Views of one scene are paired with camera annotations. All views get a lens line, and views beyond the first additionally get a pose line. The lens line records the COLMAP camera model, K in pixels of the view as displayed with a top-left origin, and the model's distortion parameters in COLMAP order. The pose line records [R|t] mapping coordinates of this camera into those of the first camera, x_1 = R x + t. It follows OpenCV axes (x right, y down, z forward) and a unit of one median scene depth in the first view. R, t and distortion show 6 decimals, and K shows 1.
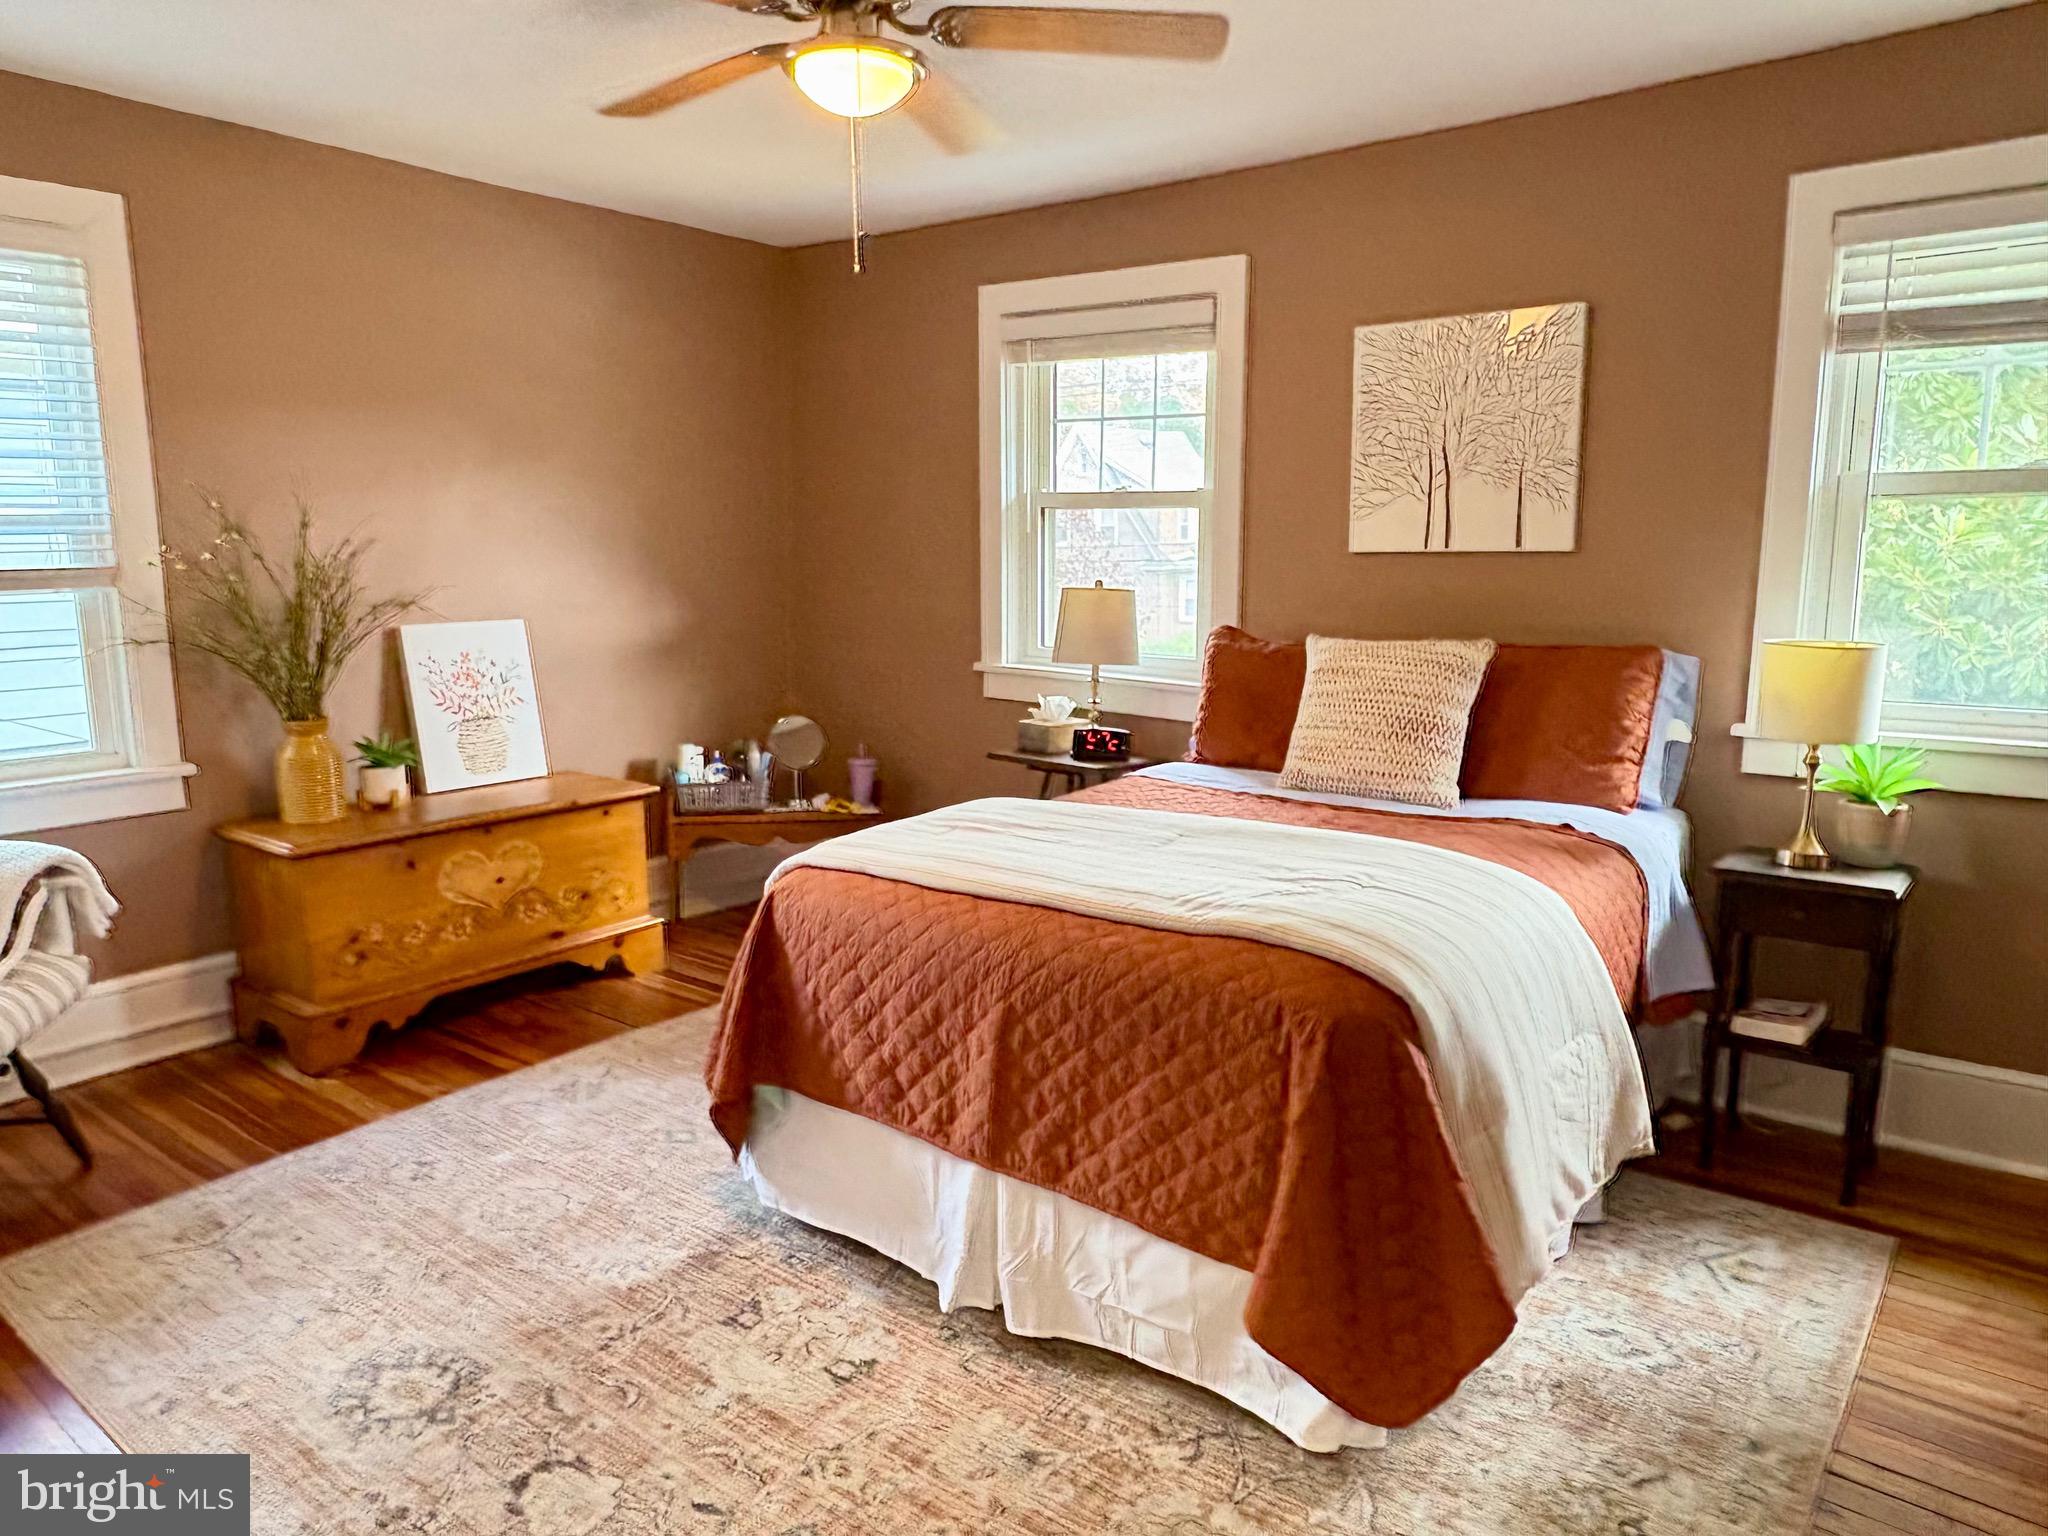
lens RADIAL K [[1368.6, 0, 1021.3], [0, 1368.6, 773.3], [0, 0, 1]] dist [-0.007791, -0.001615]
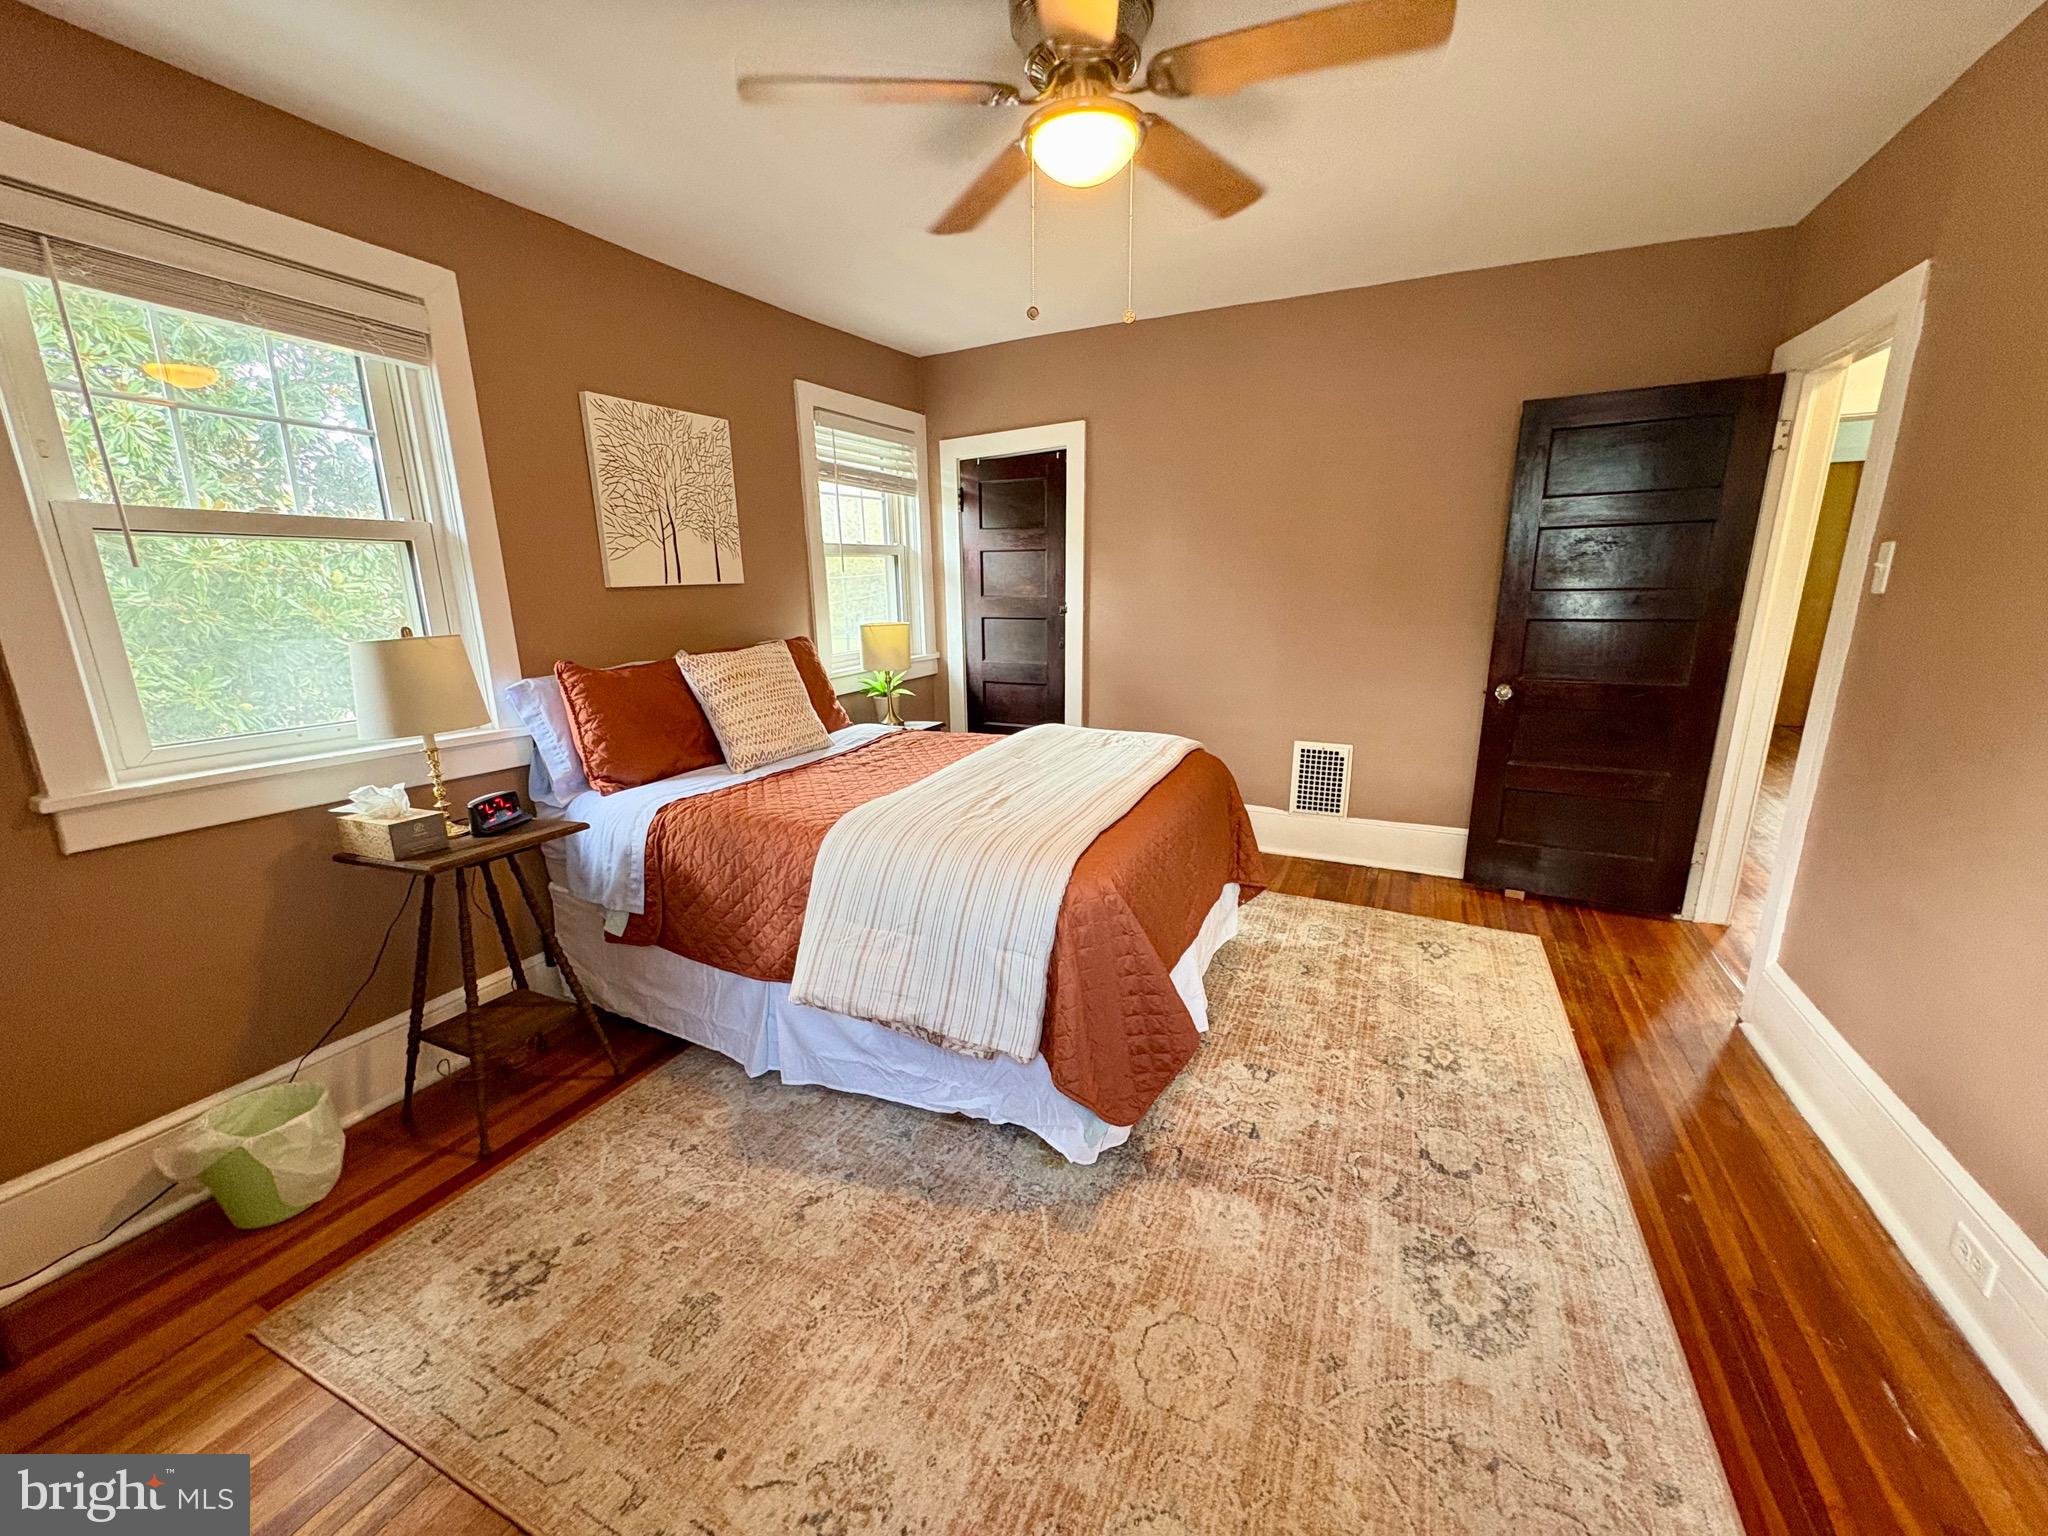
lens RADIAL K [[814.7, 0, 1022.8], [0, 814.7, 767.4], [0, 0, 1]] dist [-0.001633, 0.000015]
pose [[-0.237069, -0.217715, 0.946783, -0.609918], [0.176309, 0.948740, 0.262312, -0.151116], [-0.955360, 0.229112, -0.186531, 0.917045]]
